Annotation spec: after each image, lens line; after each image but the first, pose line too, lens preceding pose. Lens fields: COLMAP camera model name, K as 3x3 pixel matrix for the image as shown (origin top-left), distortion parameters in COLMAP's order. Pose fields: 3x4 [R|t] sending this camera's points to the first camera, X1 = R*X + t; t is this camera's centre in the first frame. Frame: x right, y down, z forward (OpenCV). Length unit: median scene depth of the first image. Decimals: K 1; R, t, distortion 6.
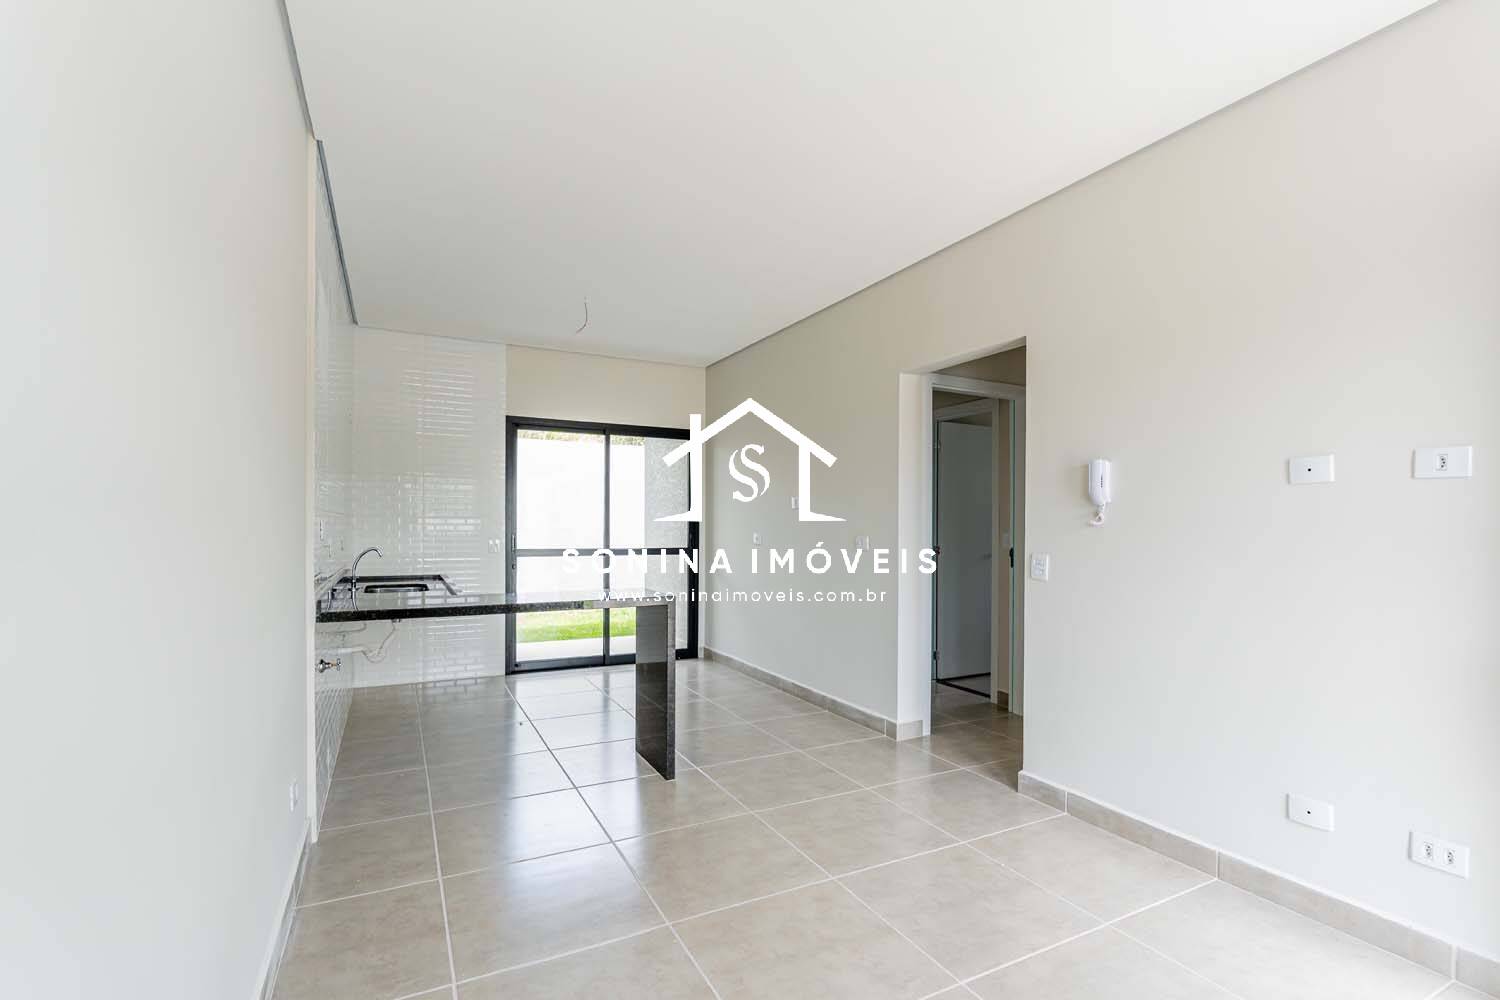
lens RADIAL K [[672.1, 0, 743.5], [0, 672.1, 518.8], [0, 0, 1]] dist [-0.028859, 0.000085]
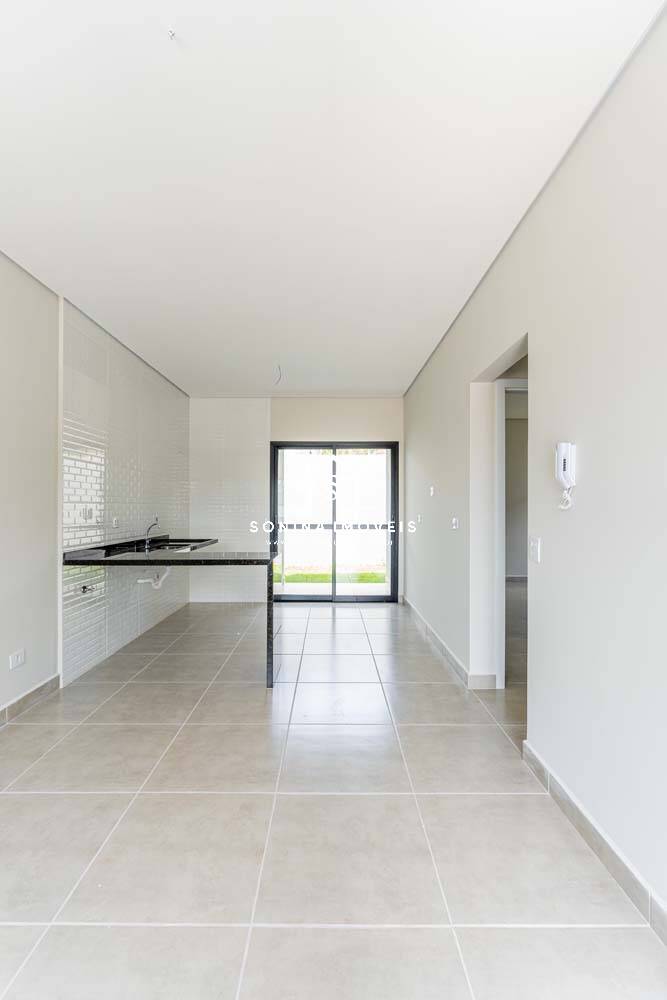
lens RADIAL K [[437.4, 0, 333.5], [0, 437.4, 500.0], [0, 0, 1]] dist [-0.000366, 0.000616]
pose [[0.889840, -0.013932, -0.456061, 0.260450], [0.010287, 0.999892, -0.010473, -0.000462], [0.456158, 0.004628, 0.889887, 0.131941]]
